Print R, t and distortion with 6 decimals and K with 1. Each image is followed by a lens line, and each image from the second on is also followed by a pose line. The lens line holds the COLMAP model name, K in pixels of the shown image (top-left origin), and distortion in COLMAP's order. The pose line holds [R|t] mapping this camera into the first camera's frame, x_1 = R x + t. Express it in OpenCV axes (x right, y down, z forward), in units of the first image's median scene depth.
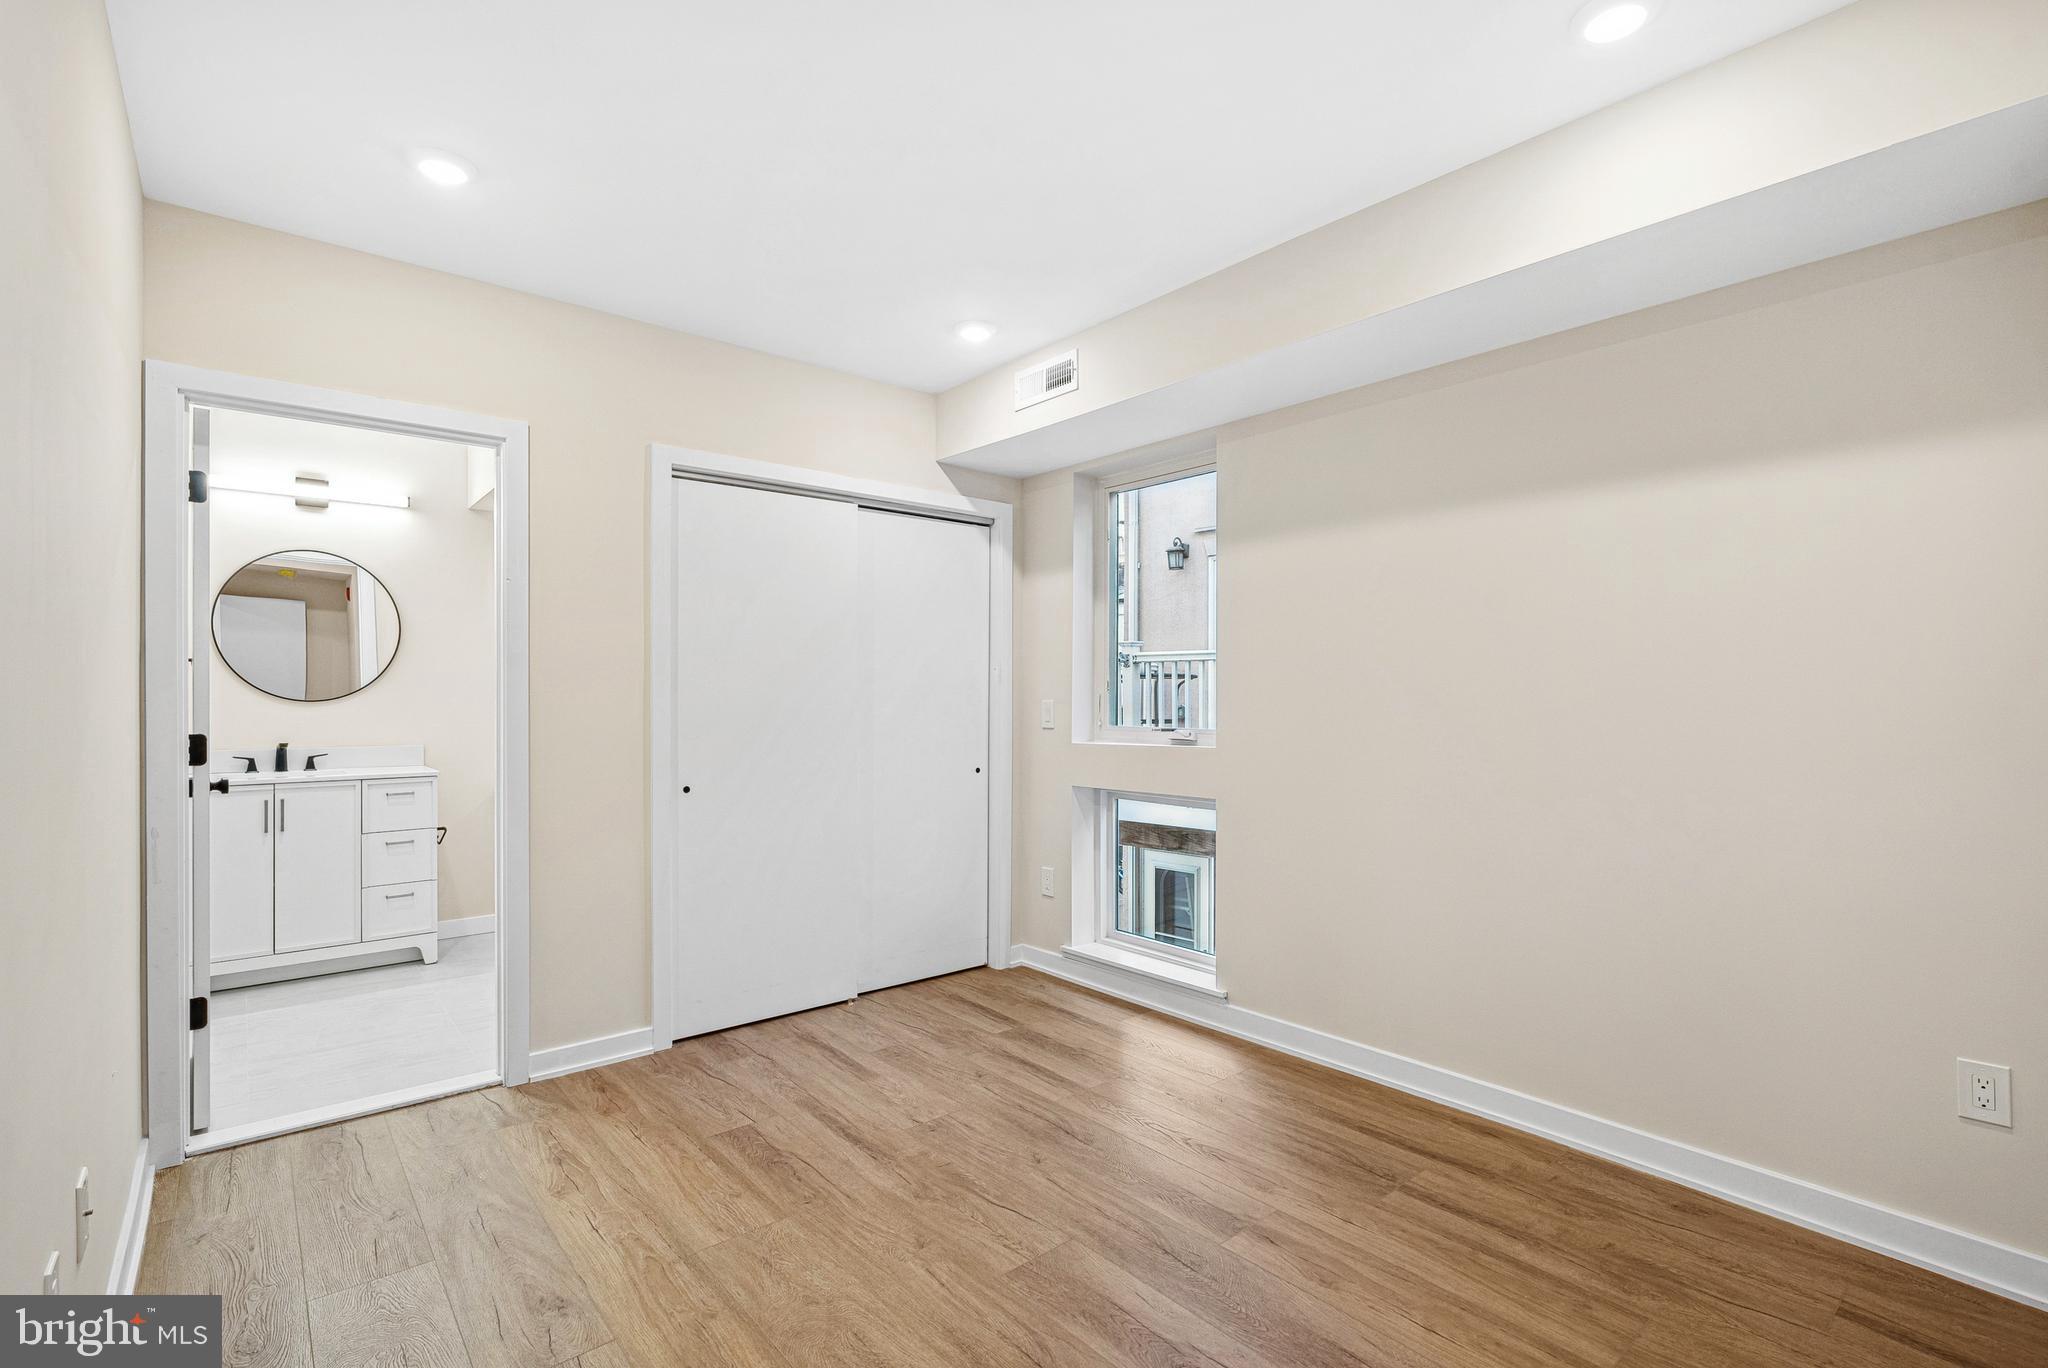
lens RADIAL K [[950.6, 0, 1017.7], [0, 950.6, 689.0], [0, 0, 1]] dist [-0.001957, -0.000196]
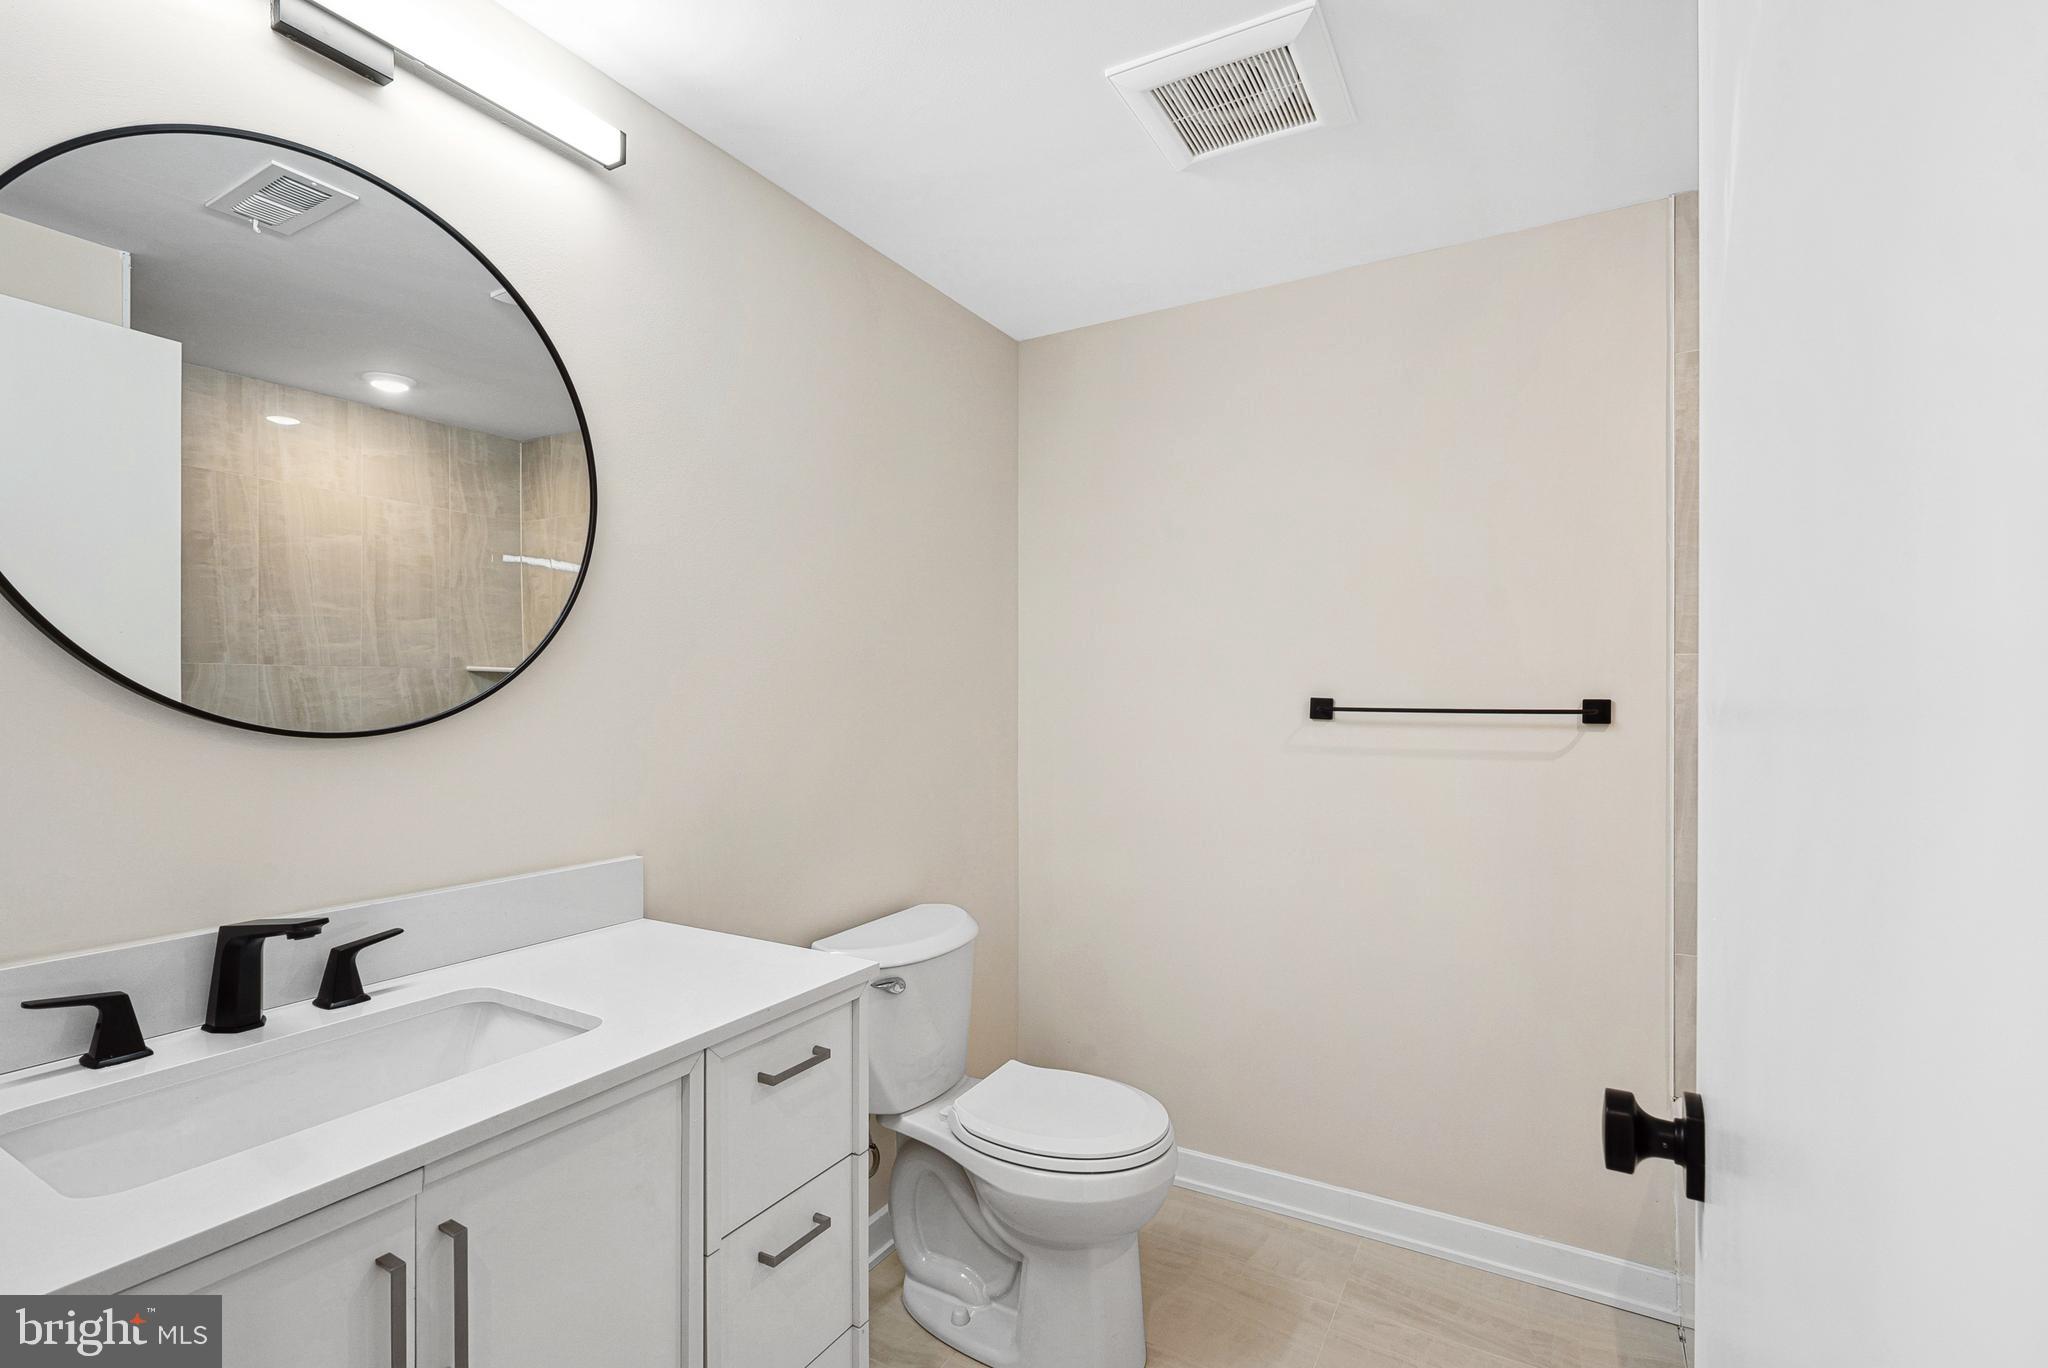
lens RADIAL K [[967.6, 0, 953.8], [0, 967.6, 682.0], [0, 0, 1]] dist [-0.001450, -0.000326]
pose [[0.940940, -0.009191, 0.338449, -0.662005], [0.002188, 0.999776, 0.021066, -0.005519], [-0.338566, -0.019082, 0.940749, 0.684803]]
